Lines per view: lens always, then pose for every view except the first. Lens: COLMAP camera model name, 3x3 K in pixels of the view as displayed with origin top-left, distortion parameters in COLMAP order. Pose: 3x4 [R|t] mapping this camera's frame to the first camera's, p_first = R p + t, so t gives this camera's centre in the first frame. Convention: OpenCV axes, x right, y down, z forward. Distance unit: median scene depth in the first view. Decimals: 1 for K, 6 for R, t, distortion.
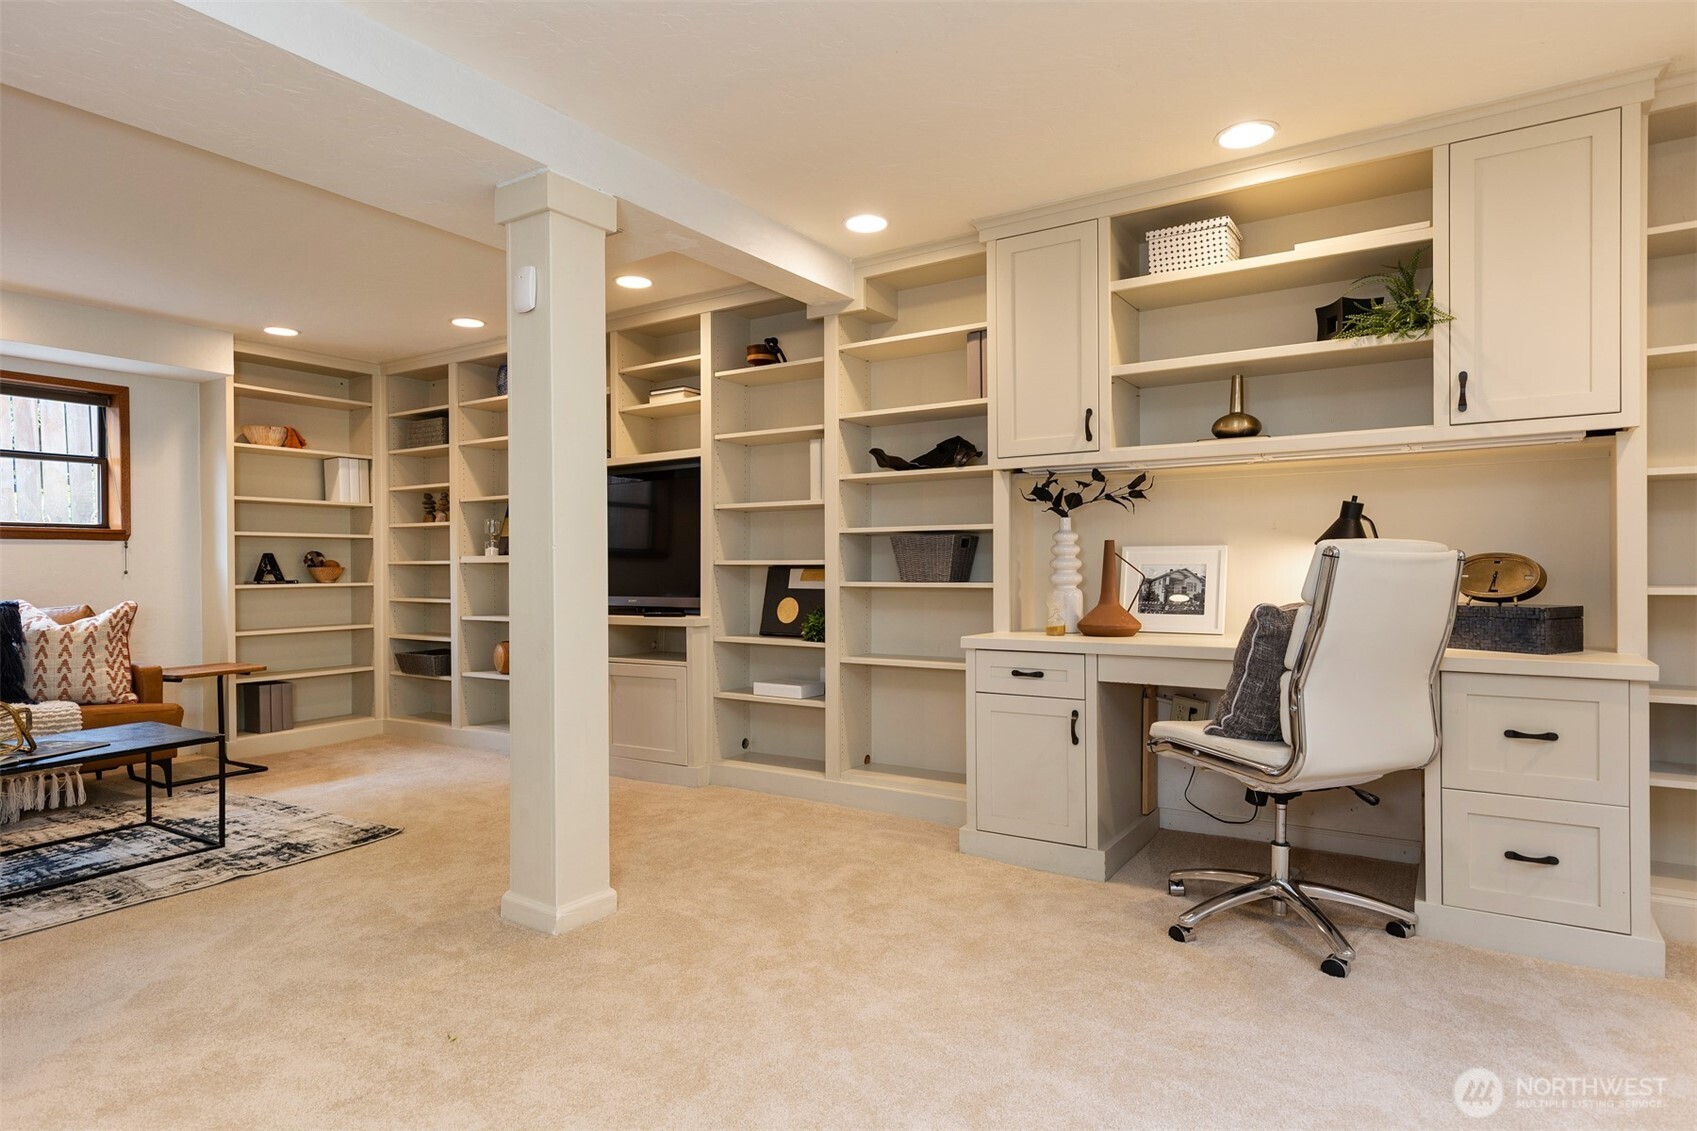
lens RADIAL K [[922.2, 0, 848.0], [0, 922.2, 566.8], [0, 0, 1]] dist [-0.001560, 0.000279]
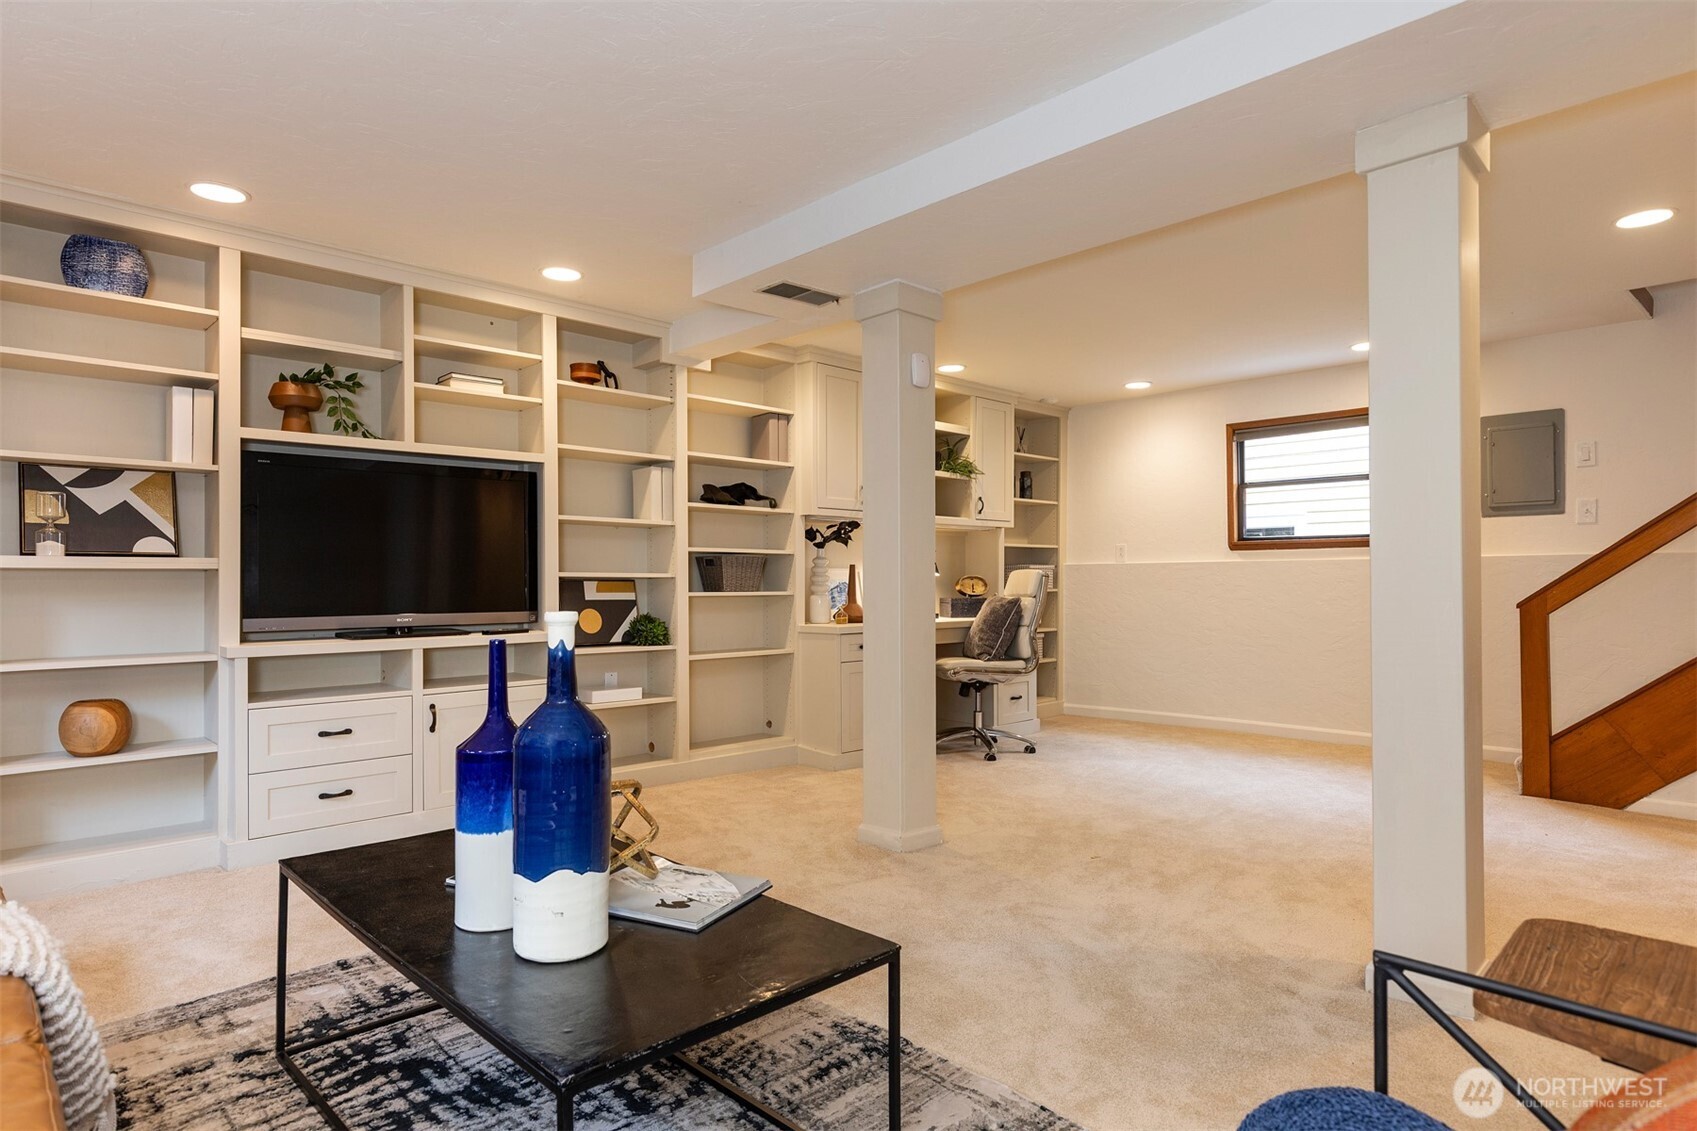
lens RADIAL K [[922.2, 0, 847.7], [0, 922.2, 572.2], [0, 0, 1]] dist [-0.001560, 0.000279]
pose [[0.228006, 0.011338, 0.973594, -1.049950], [0.000217, 0.999932, -0.011695, 0.004432], [-0.973660, 0.002878, 0.227988, 0.494115]]
